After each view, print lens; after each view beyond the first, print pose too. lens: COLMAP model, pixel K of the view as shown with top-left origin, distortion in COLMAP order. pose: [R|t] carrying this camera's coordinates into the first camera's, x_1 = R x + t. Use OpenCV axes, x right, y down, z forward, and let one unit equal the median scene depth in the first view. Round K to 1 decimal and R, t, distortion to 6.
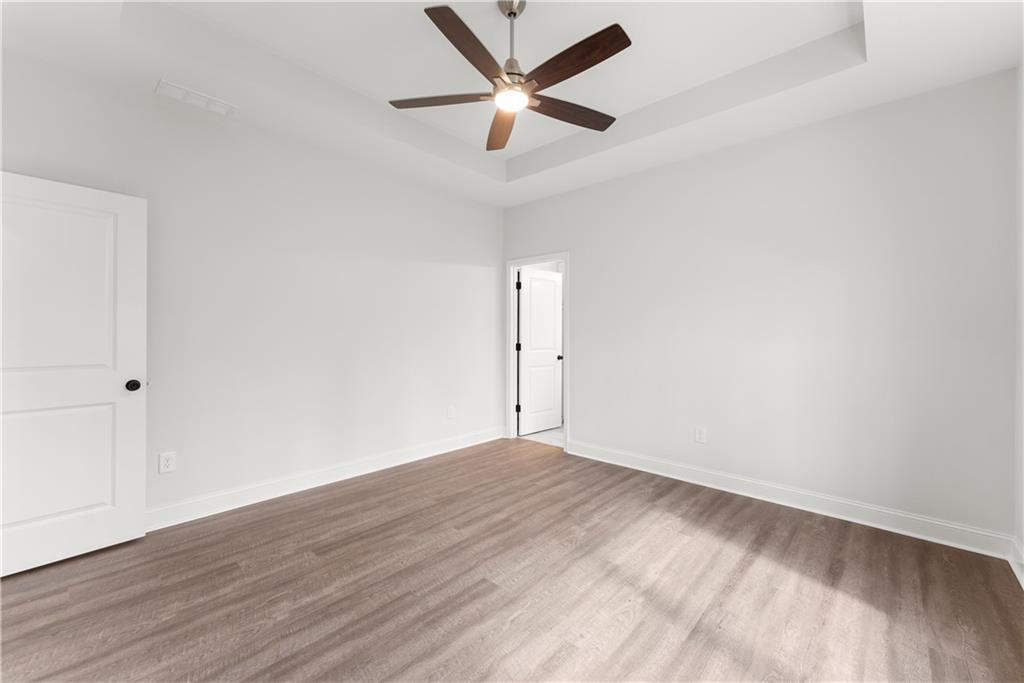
lens RADIAL K [[415.8, 0, 508.8], [0, 415.8, 336.9], [0, 0, 1]] dist [0.001009, -0.000120]
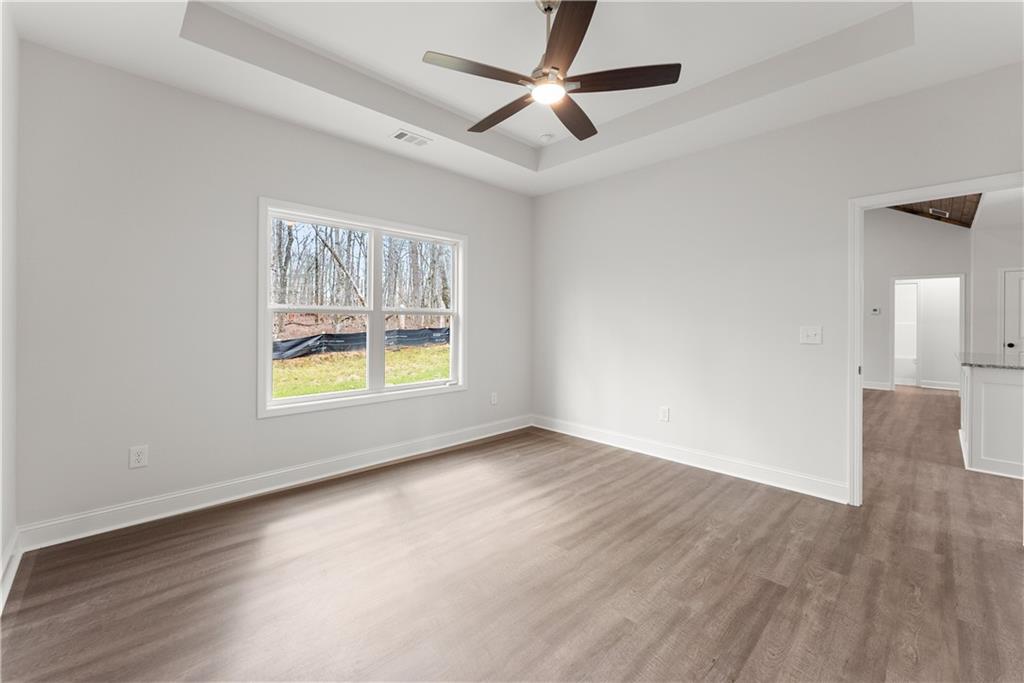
lens RADIAL K [[415.8, 0, 516.4], [0, 415.8, 321.9], [0, 0, 1]] dist [0.001009, -0.000120]
pose [[-0.999119, -0.010913, 0.040512, 0.029343], [-0.010609, 0.999914, 0.007709, -0.011168], [-0.040593, 0.007272, -0.999149, 1.597522]]
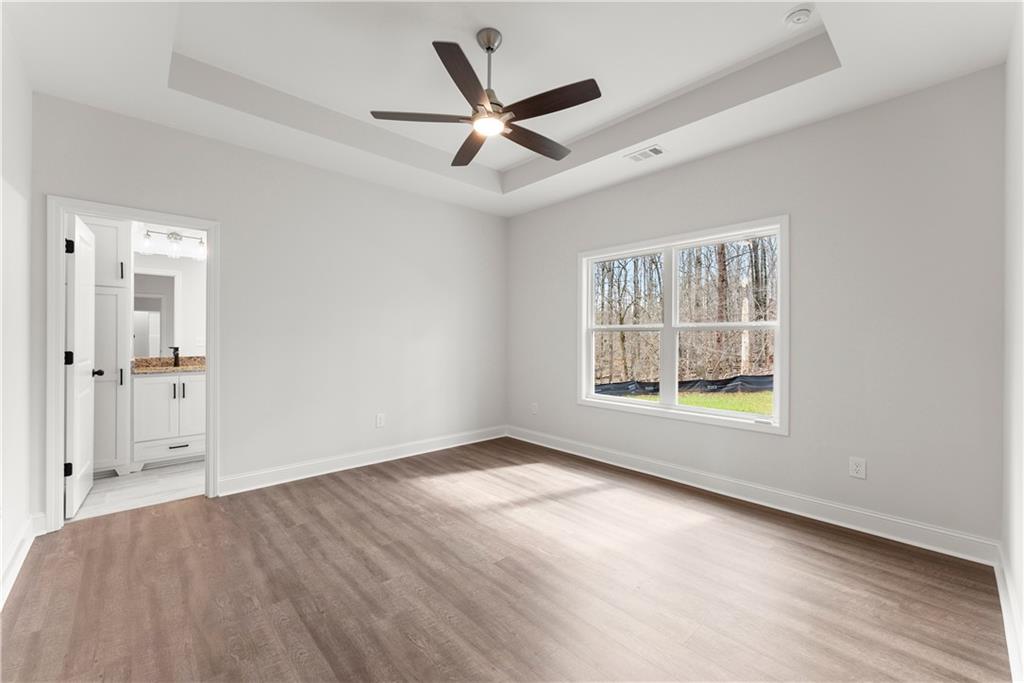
lens RADIAL K [[415.8, 0, 511.2], [0, 415.8, 338.5], [0, 0, 1]] dist [0.001009, -0.000120]
pose [[0.072794, -0.007219, 0.997321, -0.867990], [0.002466, 0.999972, 0.007058, -0.006986], [-0.997344, 0.001945, 0.072809, 0.676500]]
